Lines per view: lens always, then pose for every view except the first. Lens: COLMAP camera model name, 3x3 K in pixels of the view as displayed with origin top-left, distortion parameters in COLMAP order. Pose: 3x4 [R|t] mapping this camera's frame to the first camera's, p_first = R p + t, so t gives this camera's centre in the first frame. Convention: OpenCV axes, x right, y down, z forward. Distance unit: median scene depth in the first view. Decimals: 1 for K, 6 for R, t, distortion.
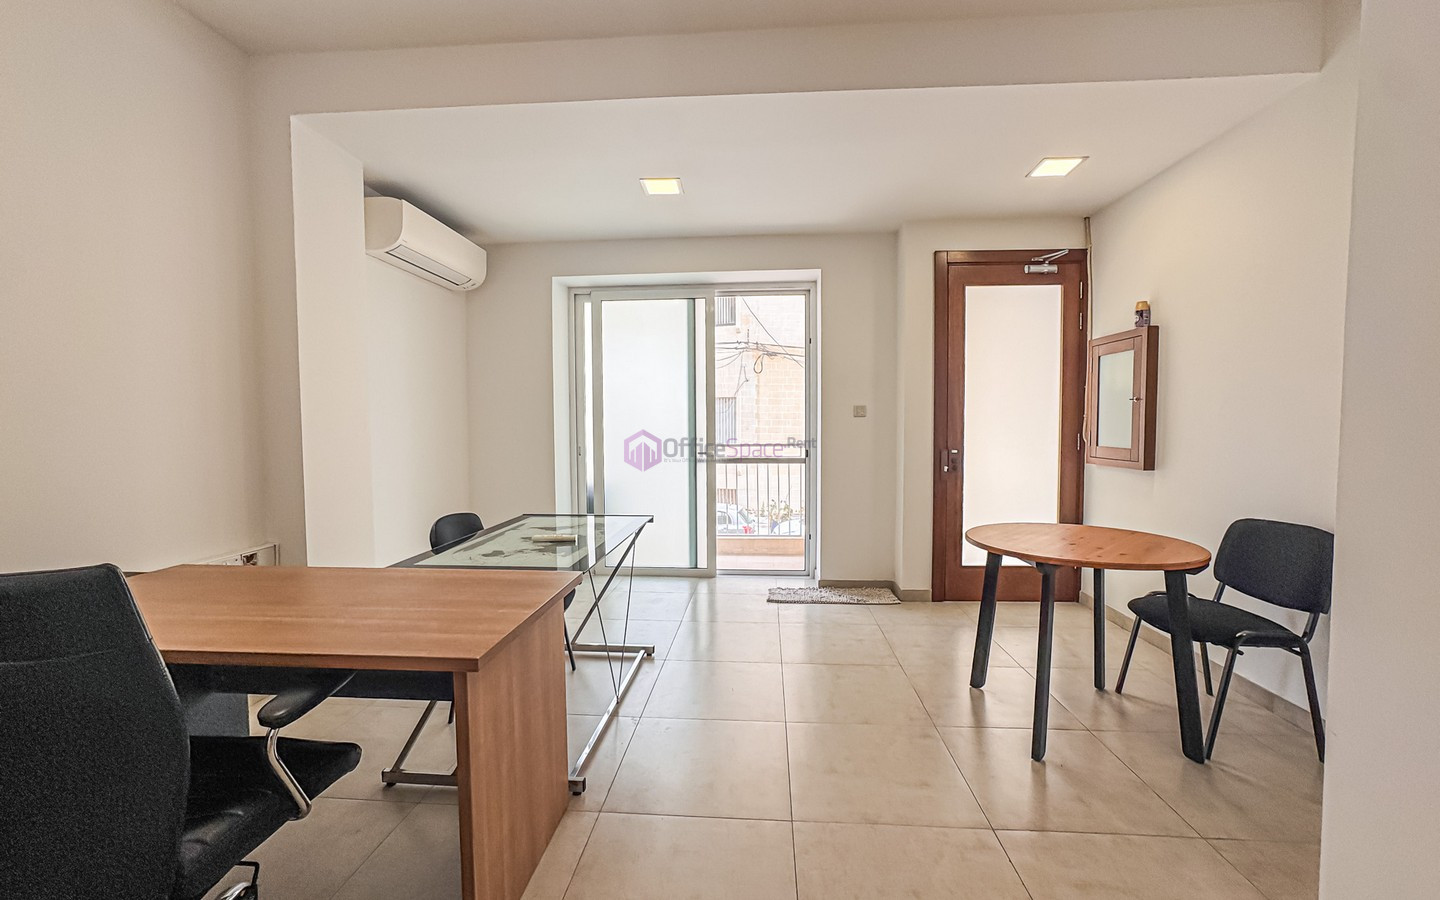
lens RADIAL K [[579.8, 0, 726.6], [0, 579.8, 450.8], [0, 0, 1]] dist [-0.019928, 0.009557]
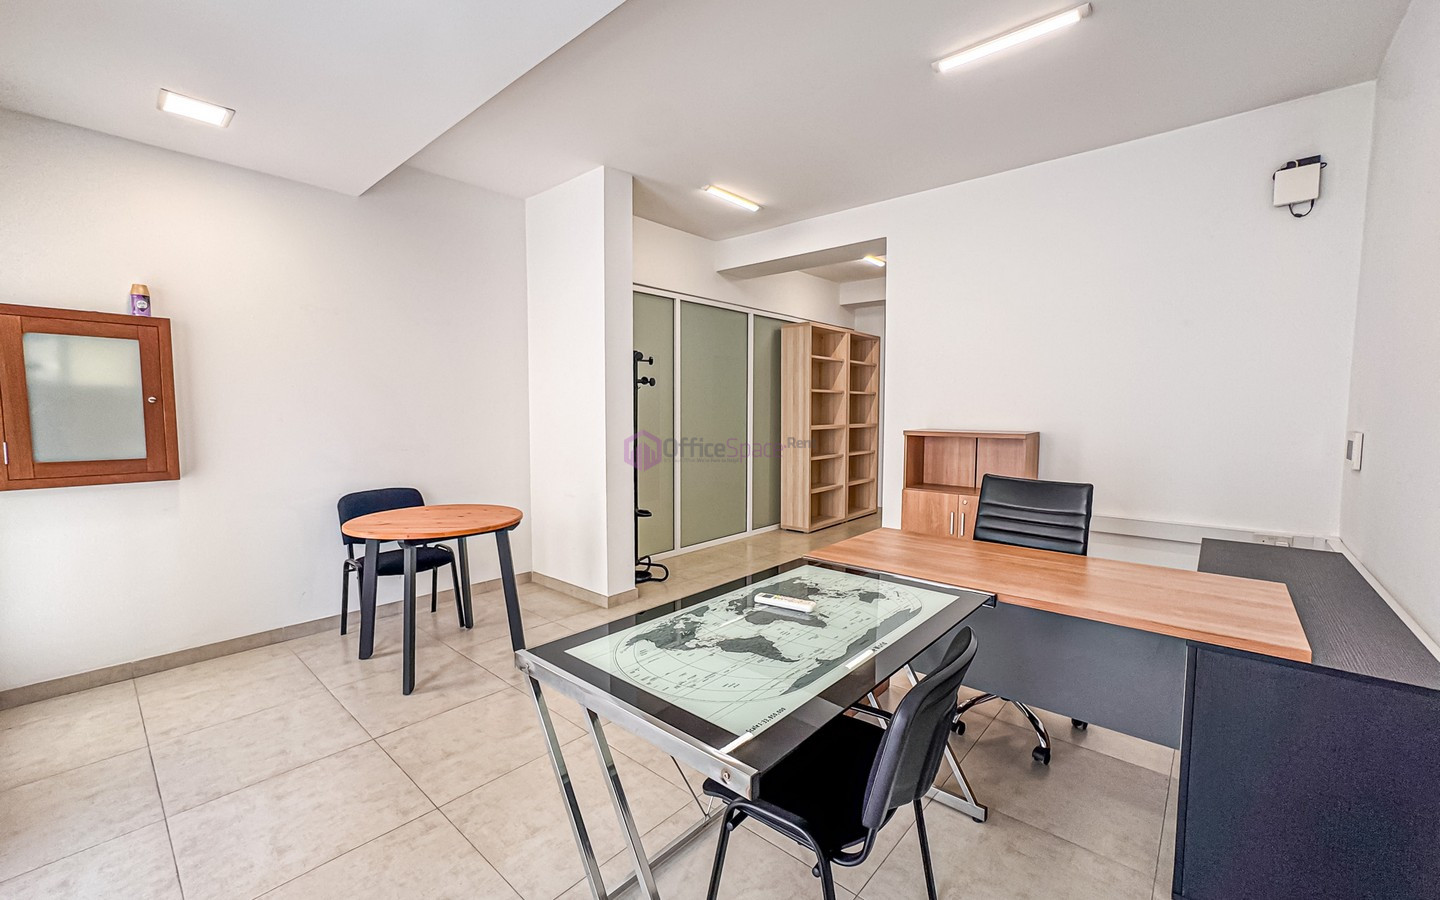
lens RADIAL K [[579.8, 0, 718.0], [0, 579.8, 454.9], [0, 0, 1]] dist [-0.019928, 0.009557]
pose [[-0.794058, -0.044404, 0.606218, -0.416201], [0.025206, 0.994065, 0.105829, -0.065910], [-0.607319, 0.099315, -0.788226, 1.005730]]
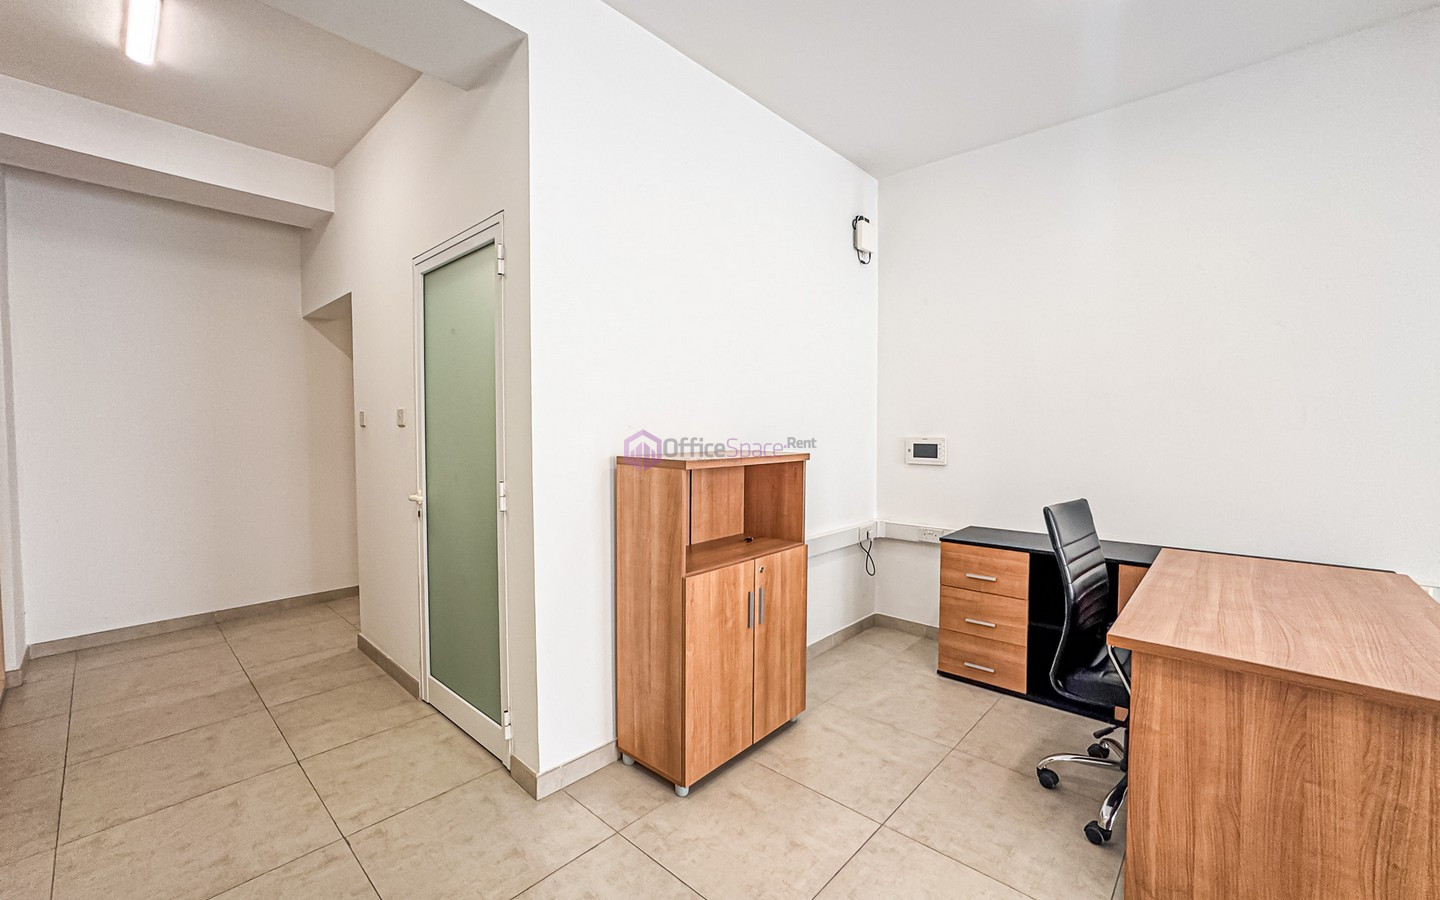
lens RADIAL K [[579.8, 0, 723.2], [0, 579.8, 450.9], [0, 0, 1]] dist [-0.019928, 0.009557]
pose [[-0.622003, 0.030609, -0.782416, 0.328490], [-0.036642, 0.997003, 0.068133, -0.028248], [0.782157, 0.071048, -0.619018, 0.339724]]
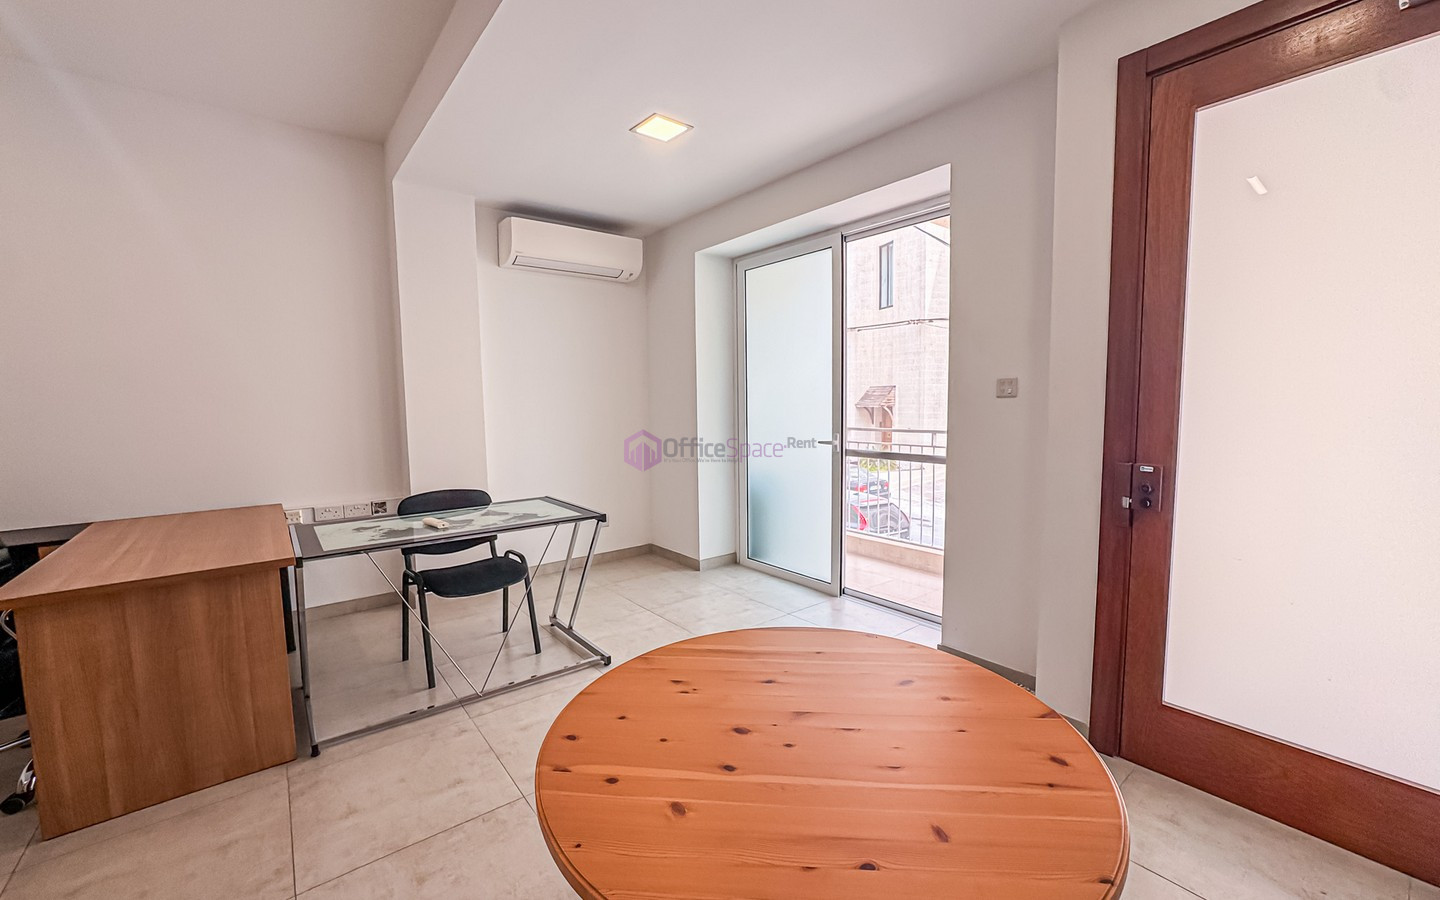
lens RADIAL K [[579.8, 0, 715.8], [0, 579.8, 453.7], [0, 0, 1]] dist [-0.019928, 0.009557]
pose [[0.680534, 0.064284, -0.729891, 0.518643], [-0.025838, 0.997630, 0.063774, -0.034641], [0.732261, -0.024541, 0.680582, 0.419622]]
